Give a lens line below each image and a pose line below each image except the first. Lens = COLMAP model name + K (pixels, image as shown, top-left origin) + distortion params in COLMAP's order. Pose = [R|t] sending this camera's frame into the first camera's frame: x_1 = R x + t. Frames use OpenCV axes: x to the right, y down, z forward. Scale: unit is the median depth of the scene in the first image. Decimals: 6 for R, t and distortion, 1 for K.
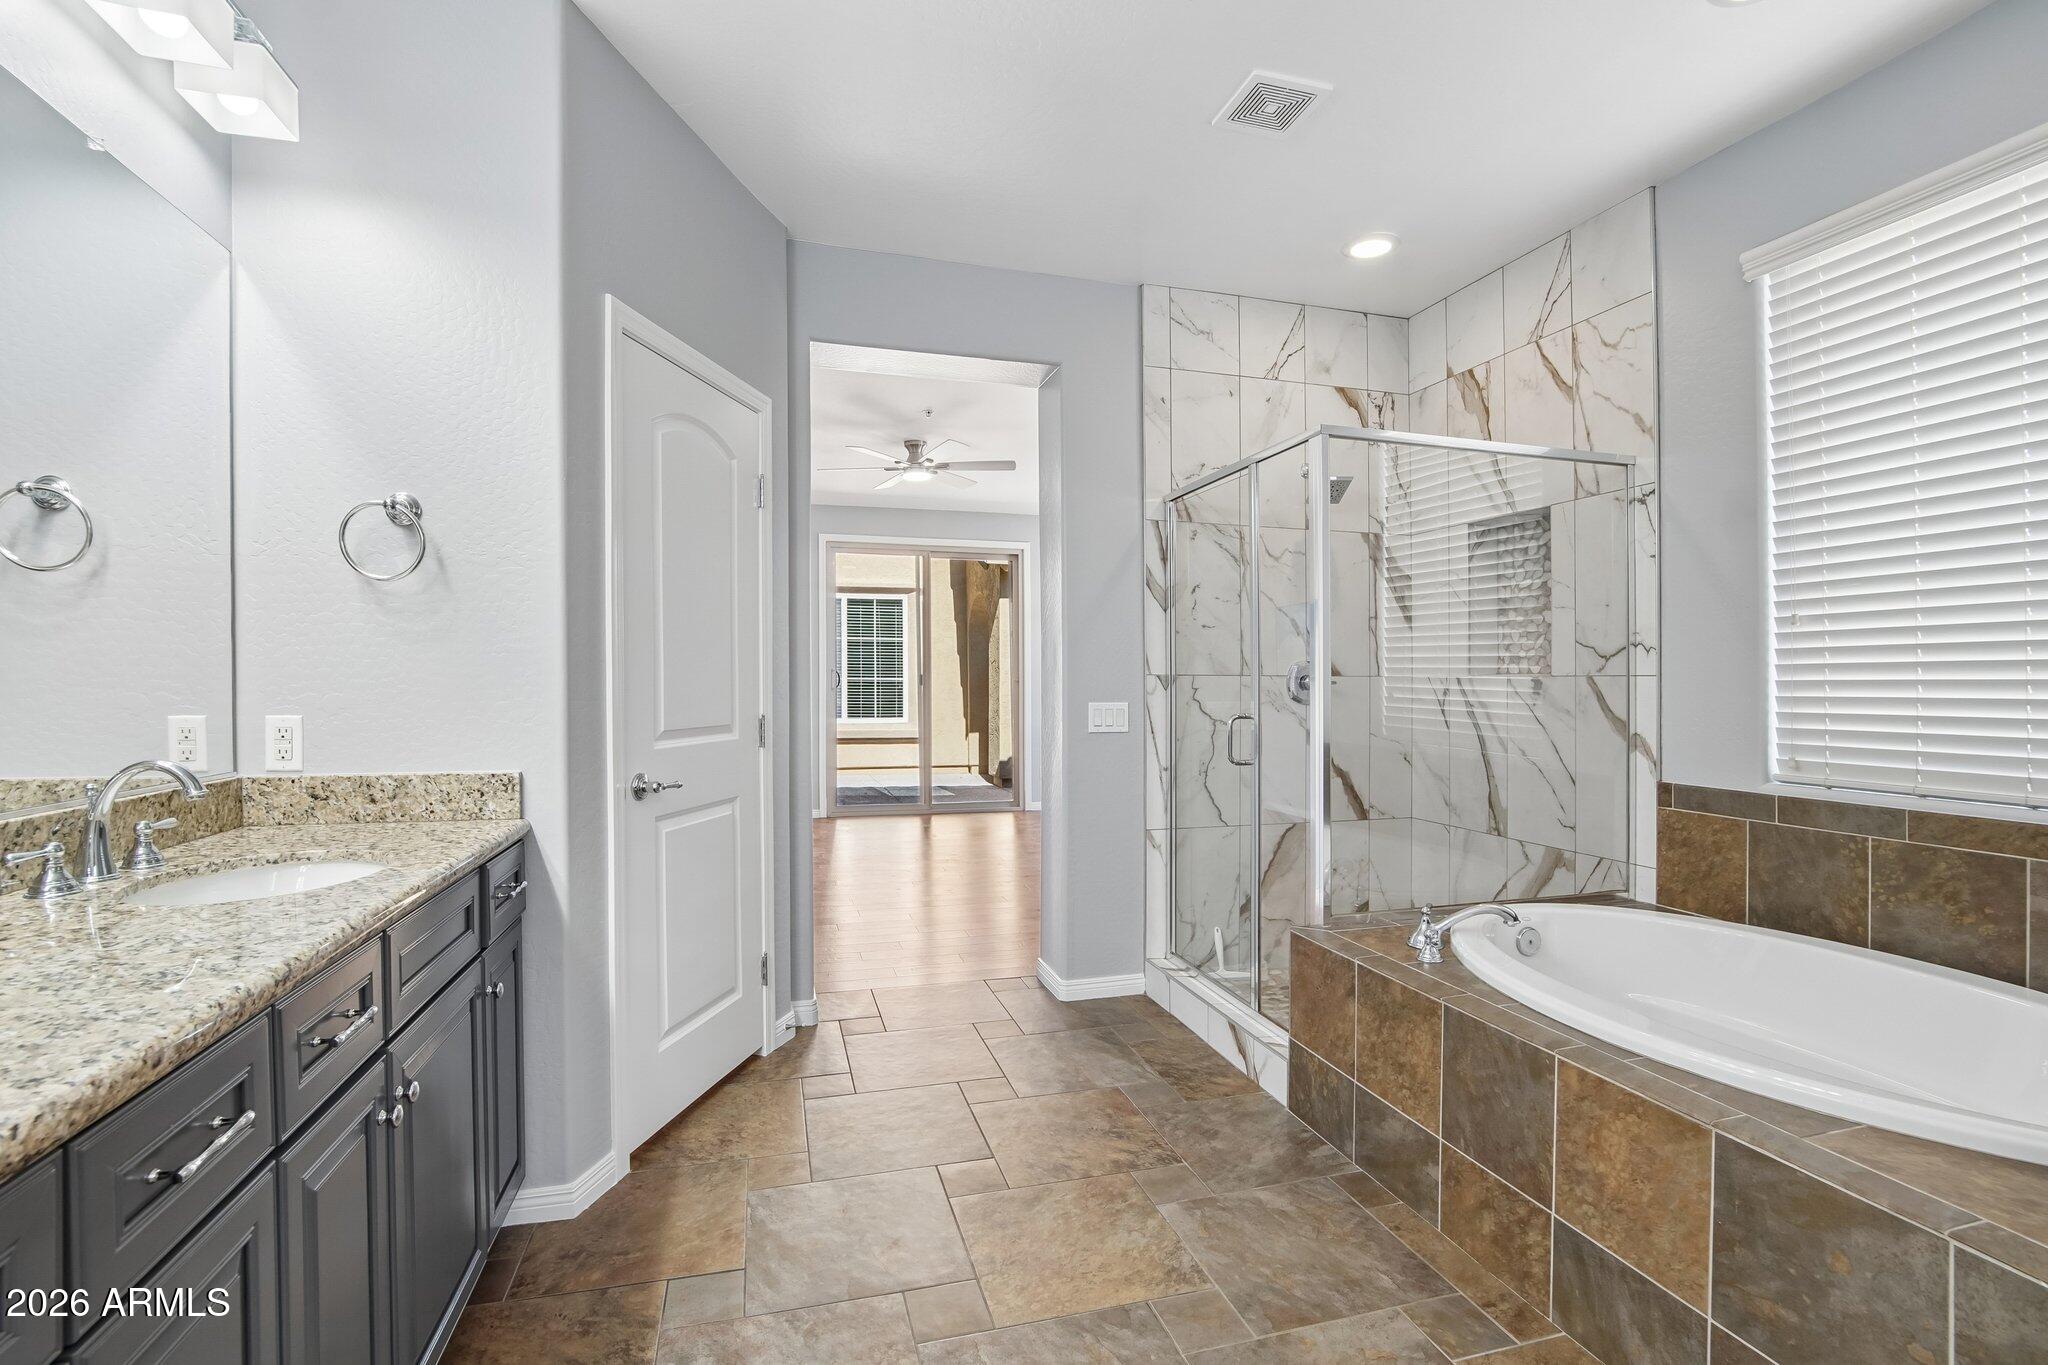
lens RADIAL K [[918.8, 0, 1012.3], [0, 918.8, 701.5], [0, 0, 1]] dist [-0.040980, 0.010403]
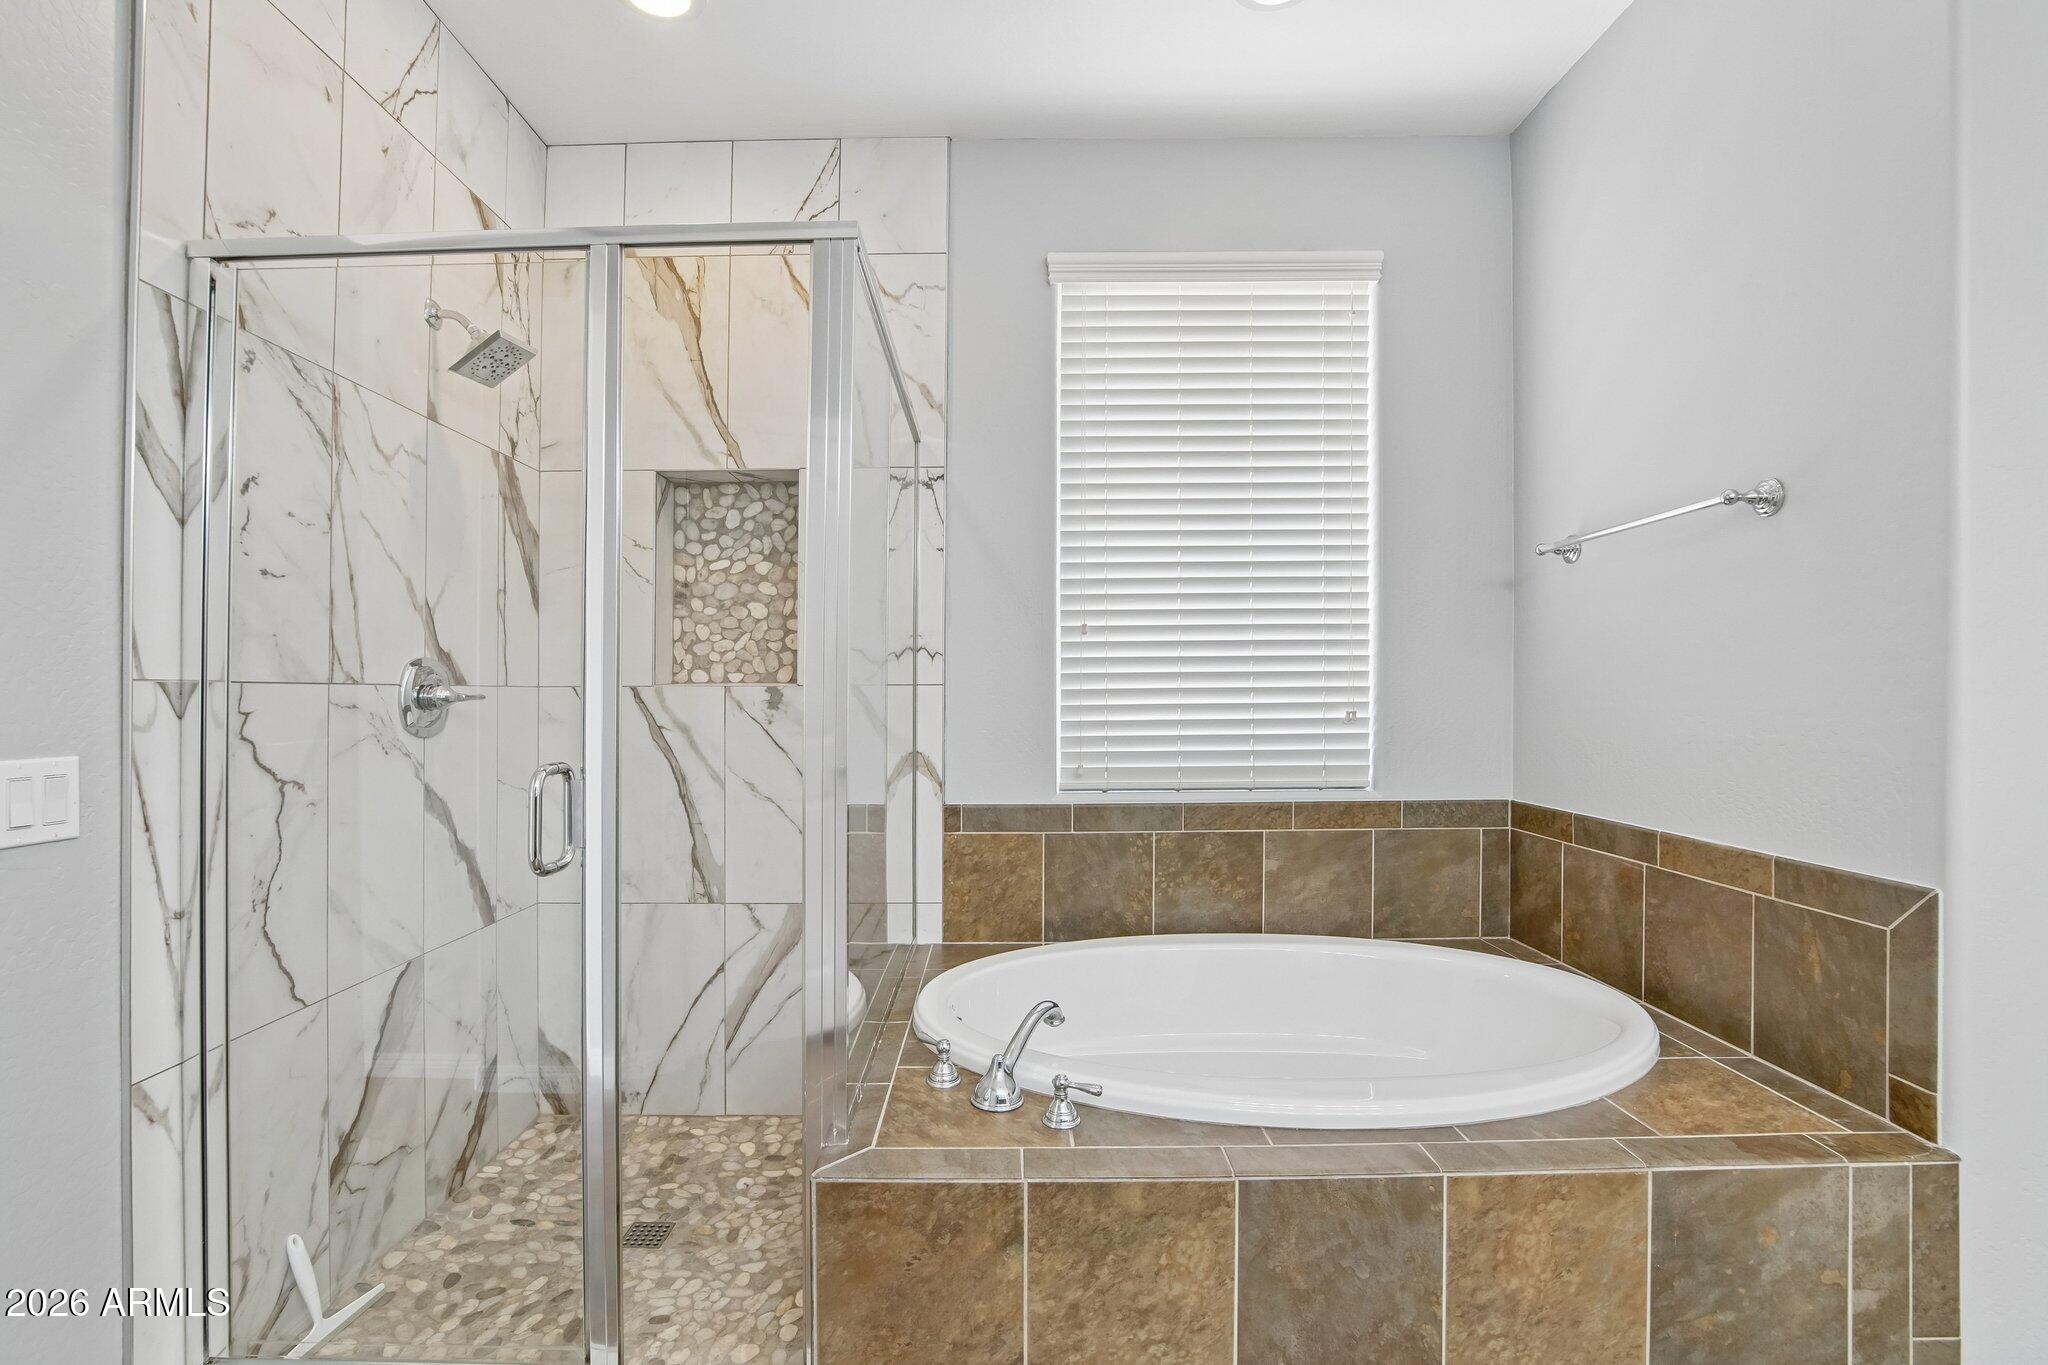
lens RADIAL K [[937.7, 0, 1024.0], [0, 937.7, 682.5], [0, 0, 1]] dist [-0.044911, 0.010360]
pose [[0.266292, 0.005893, 0.963875, -0.153787], [0.027916, 0.999515, -0.013823, -0.016232], [-0.963488, 0.030589, 0.265998, 0.691892]]
